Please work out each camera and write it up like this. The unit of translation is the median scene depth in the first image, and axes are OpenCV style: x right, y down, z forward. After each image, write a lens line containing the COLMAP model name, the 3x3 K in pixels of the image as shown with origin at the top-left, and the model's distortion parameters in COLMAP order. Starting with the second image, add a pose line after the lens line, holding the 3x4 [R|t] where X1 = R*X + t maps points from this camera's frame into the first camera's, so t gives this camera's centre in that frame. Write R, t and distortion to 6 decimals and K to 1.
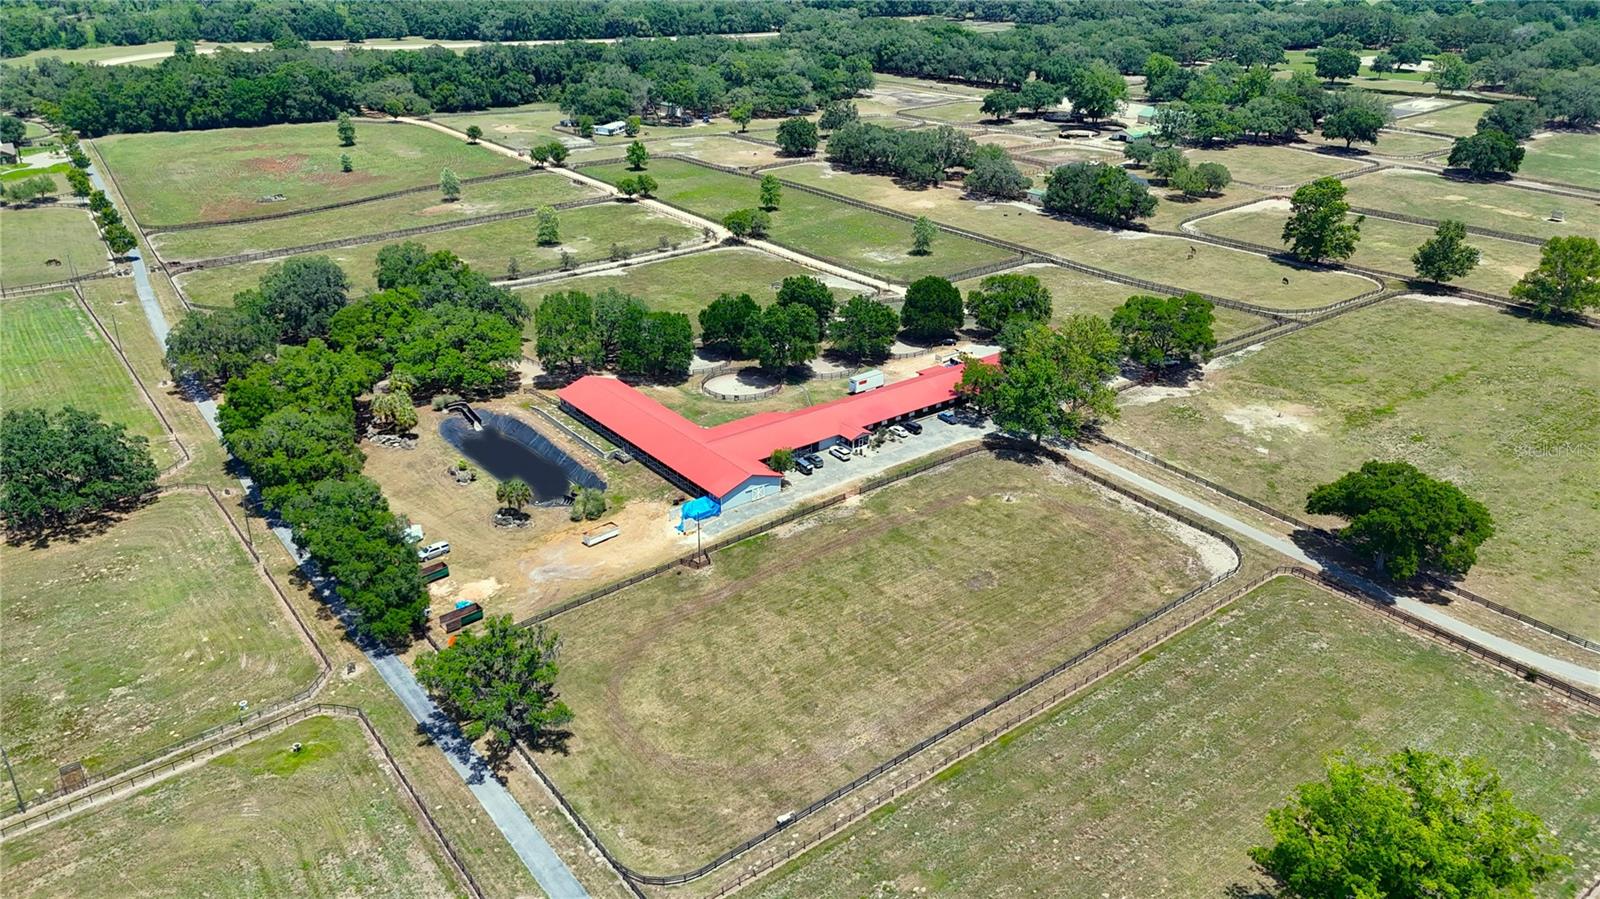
lens RADIAL K [[1179.1, 0, 802.6], [0, 1179.1, 455.4], [0, 0, 1]] dist [0.063625, -0.057663]
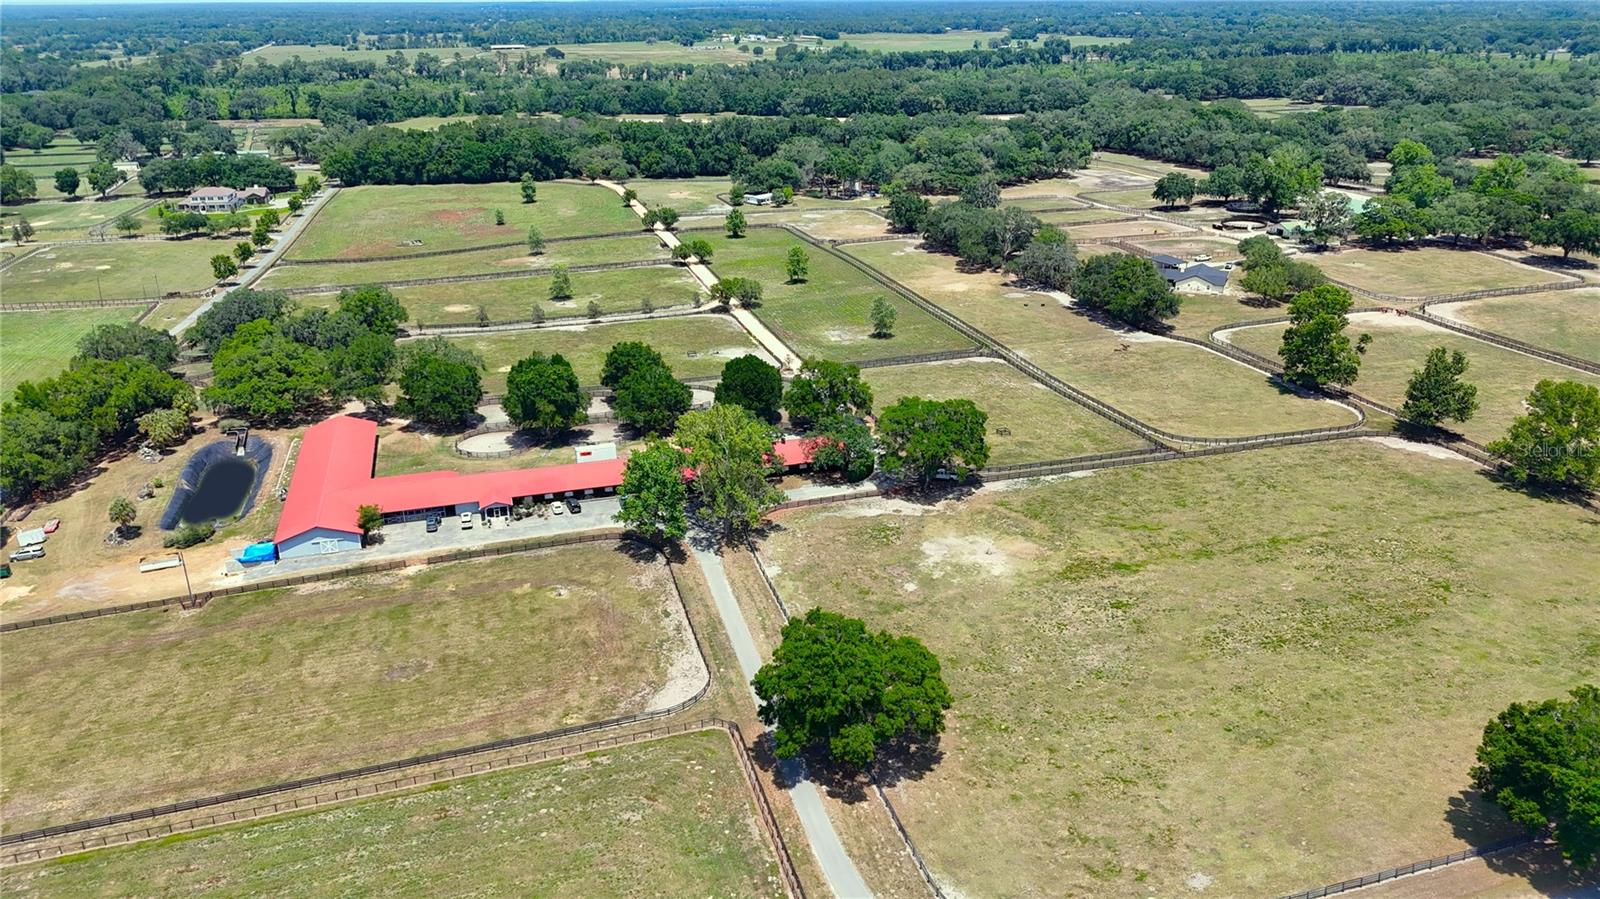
lens RADIAL K [[1179.1, 0, 802.6], [0, 1179.1, 455.4], [0, 0, 1]] dist [0.063625, -0.057663]
pose [[0.930303, 0.118908, -0.346982, 0.380706], [-0.140677, 0.989321, -0.038141, -0.034633], [0.338741, 0.084295, 0.937096, 0.119281]]
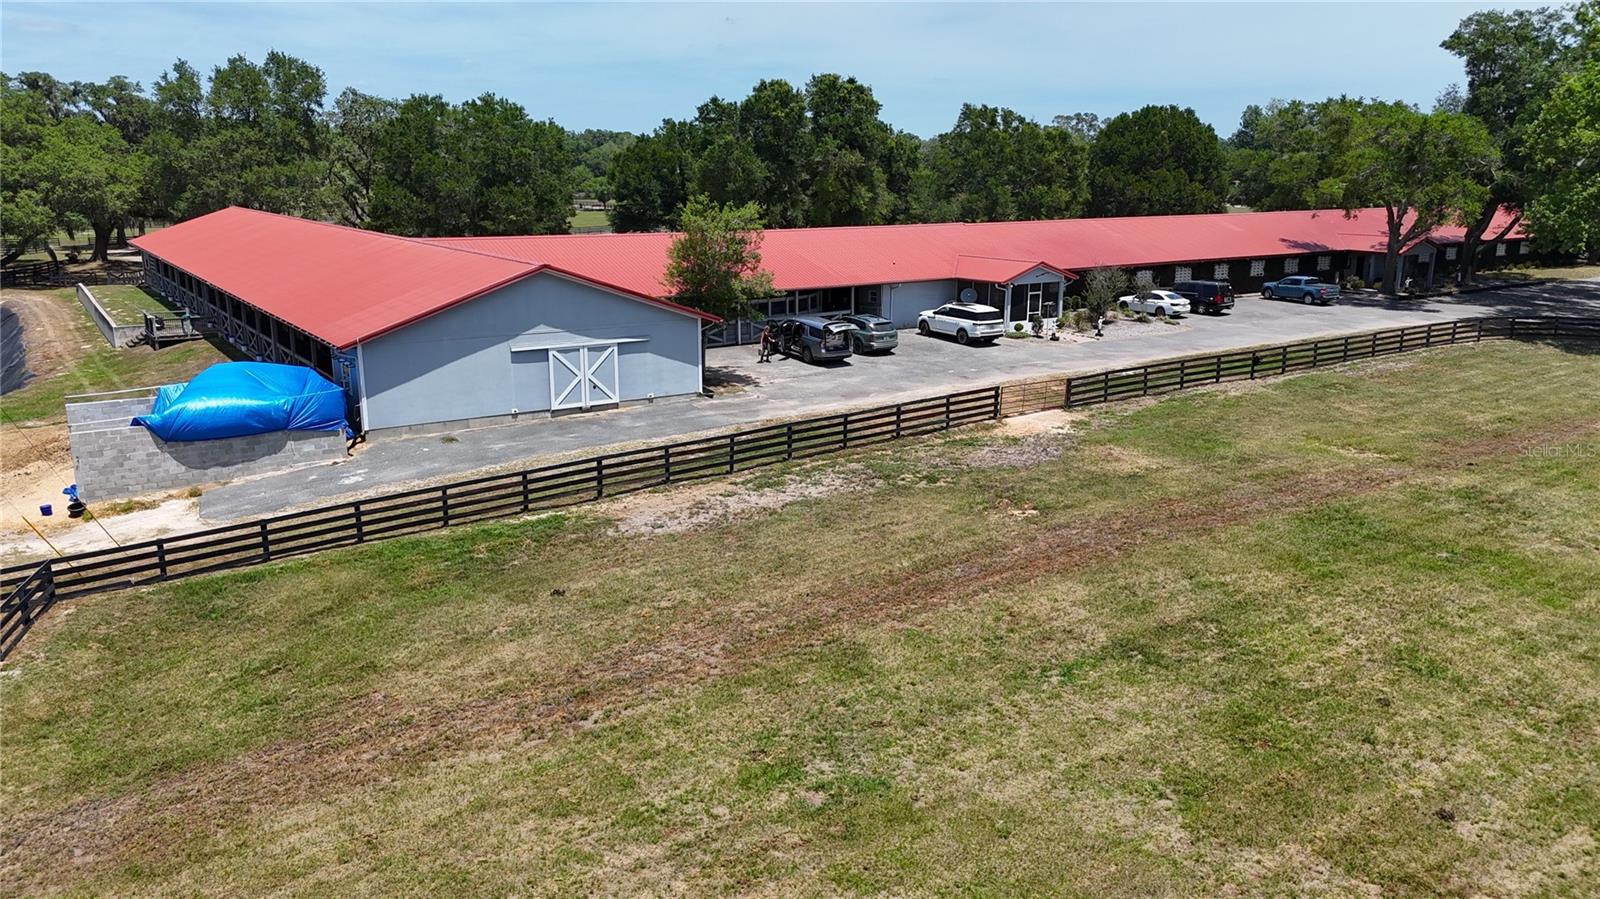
lens RADIAL K [[1183.7, 0, 803.1], [0, 1183.7, 450.7], [0, 0, 1]] dist [0.063415, -0.058405]
pose [[0.997945, 0.012194, -0.062909, 0.008436], [-0.024268, 0.980521, -0.194908, 0.049480], [0.059307, 0.196034, 0.978802, 0.462474]]
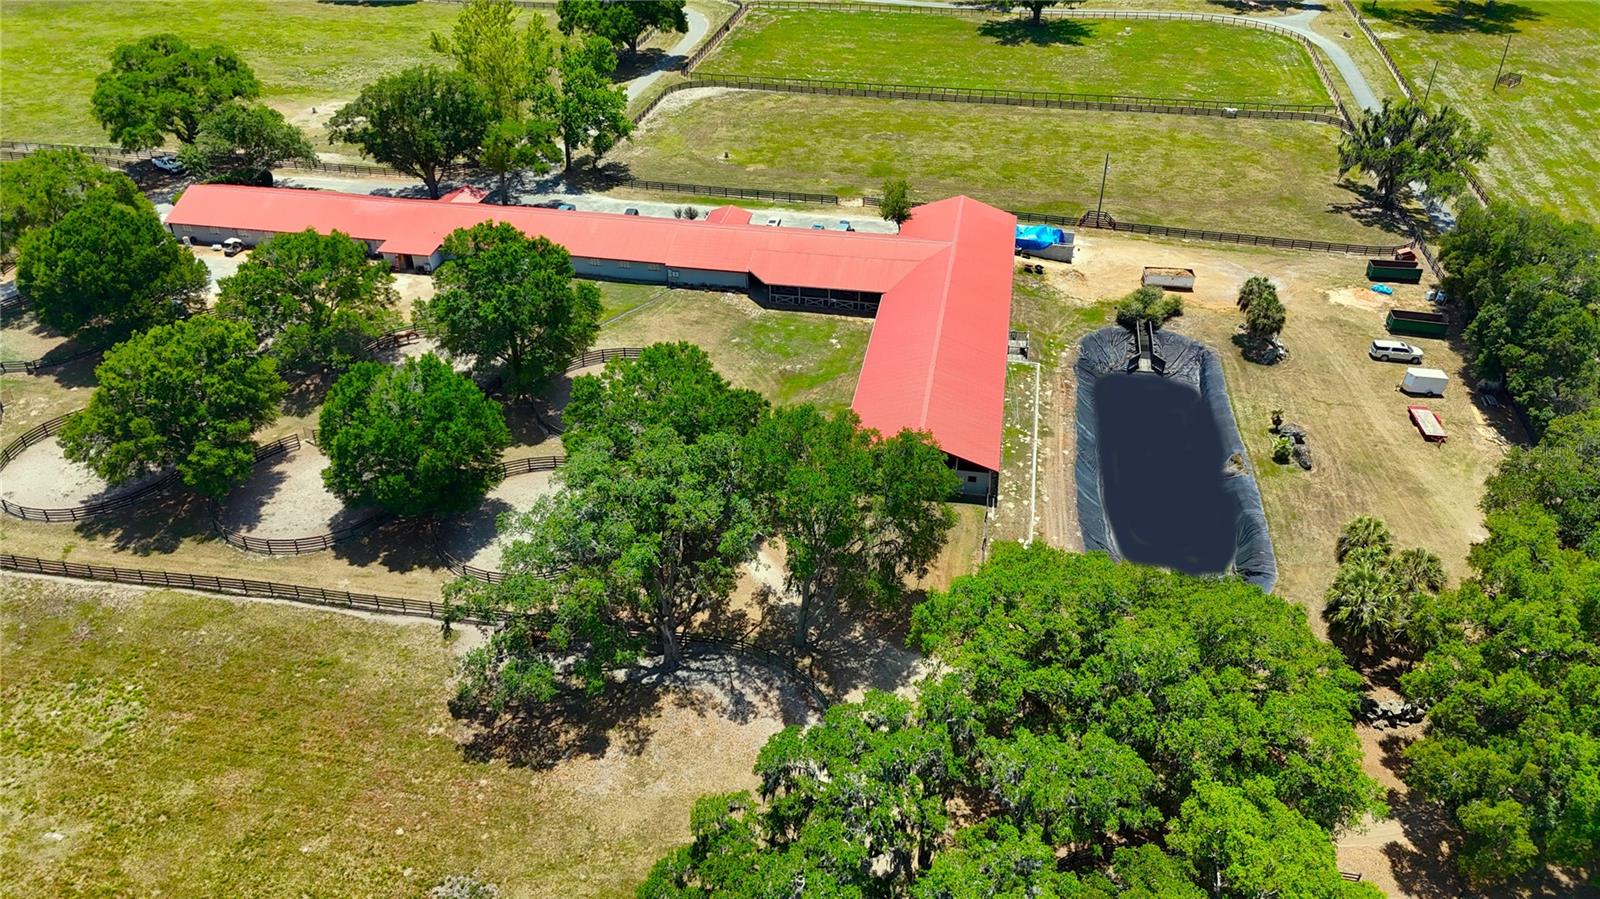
lens RADIAL K [[1183.7, 0, 803.1], [0, 1183.7, 450.7], [0, 0, 1]] dist [0.063415, -0.058405]
pose [[-0.672666, -0.408428, 0.617015, -0.287153], [0.305483, 0.606199, 0.734305, -0.266250], [-0.673944, 0.682429, -0.283002, 0.793931]]
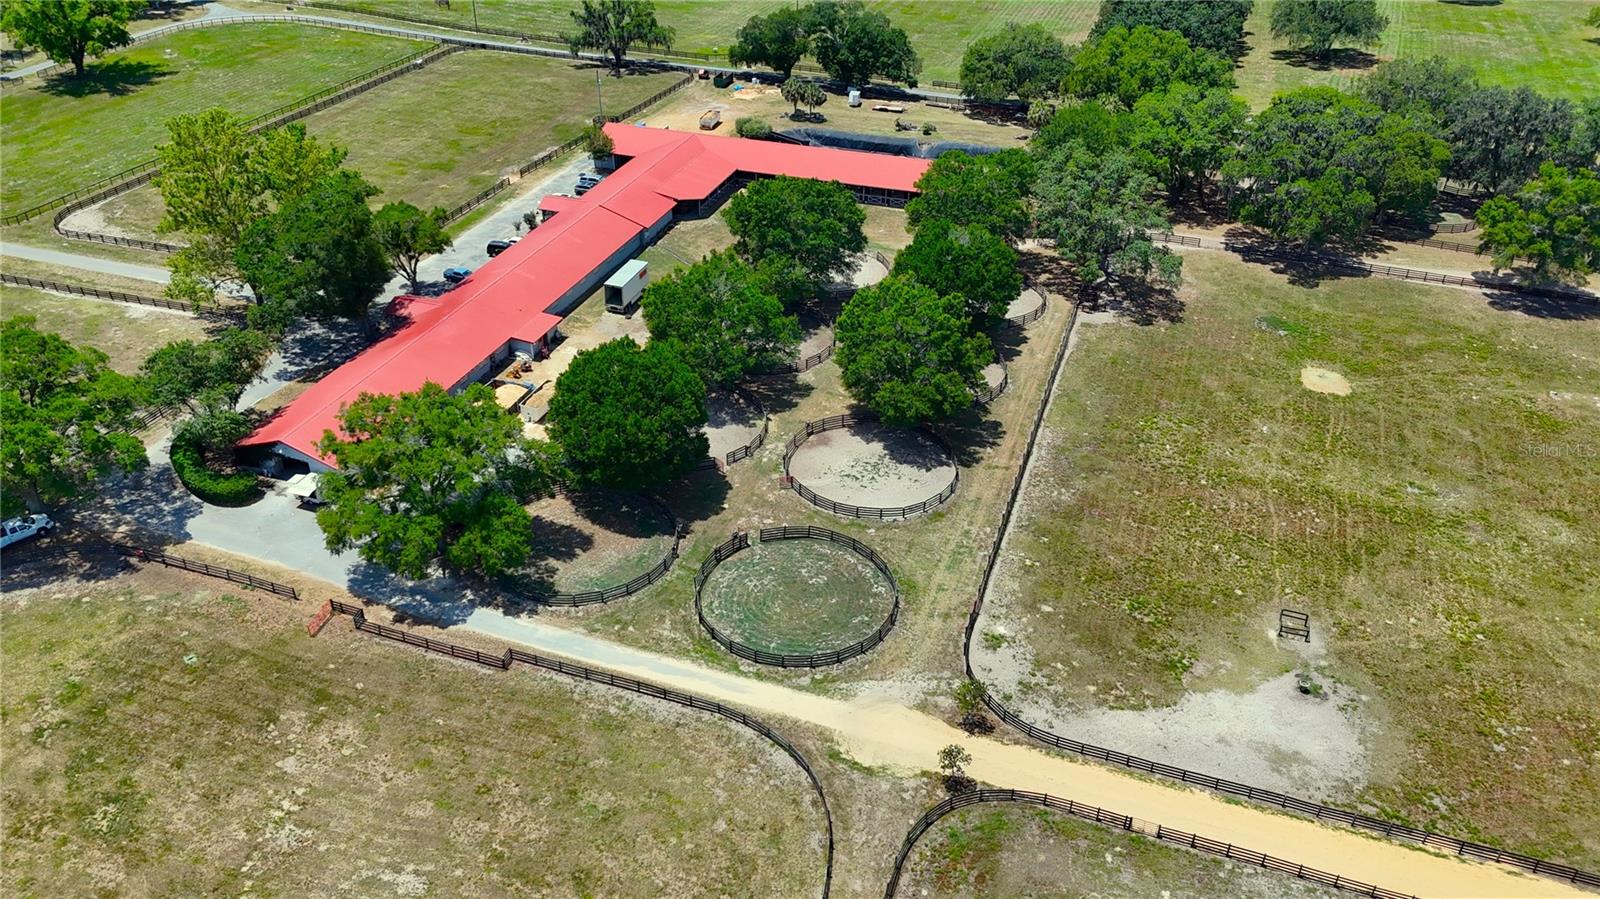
lens RADIAL K [[1179.1, 0, 802.6], [0, 1179.1, 455.4], [0, 0, 1]] dist [0.063625, -0.057663]
pose [[-0.834673, 0.291244, -0.467438, 0.199305], [-0.239875, 0.571759, 0.784571, -0.351969], [0.495764, 0.766987, -0.407369, 0.955088]]
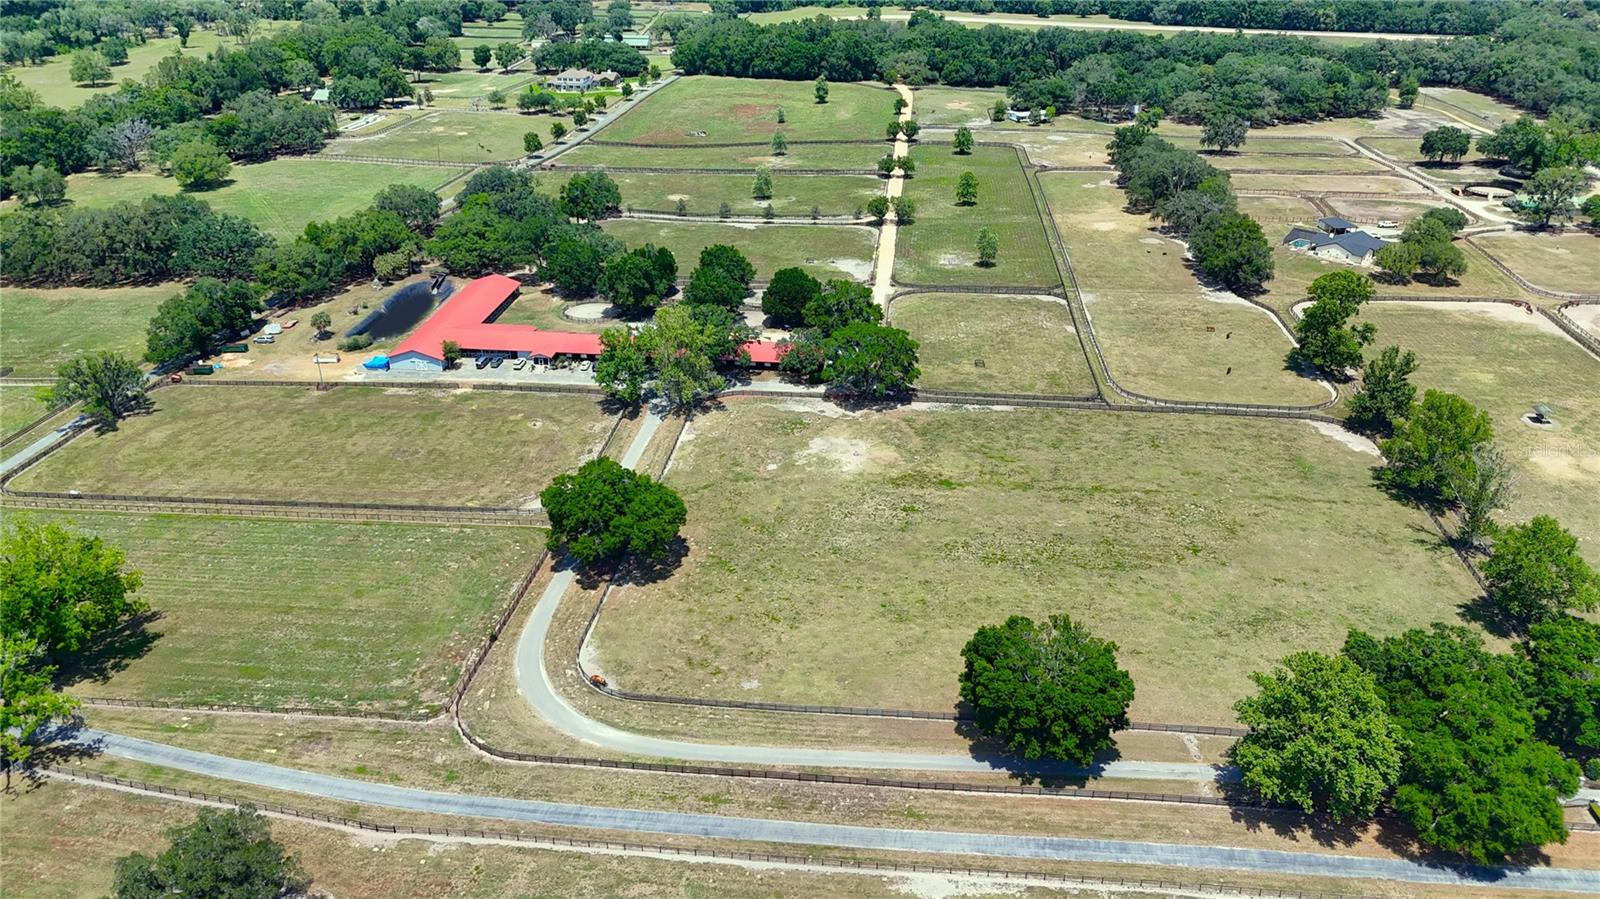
lens RADIAL K [[1179.1, 0, 802.6], [0, 1179.1, 455.4], [0, 0, 1]] dist [0.063625, -0.057663]
pose [[0.721981, 0.305212, -0.620958, 0.682319], [-0.290087, 0.948290, 0.128822, -0.102192], [0.628167, 0.087125, 0.773186, 0.124946]]
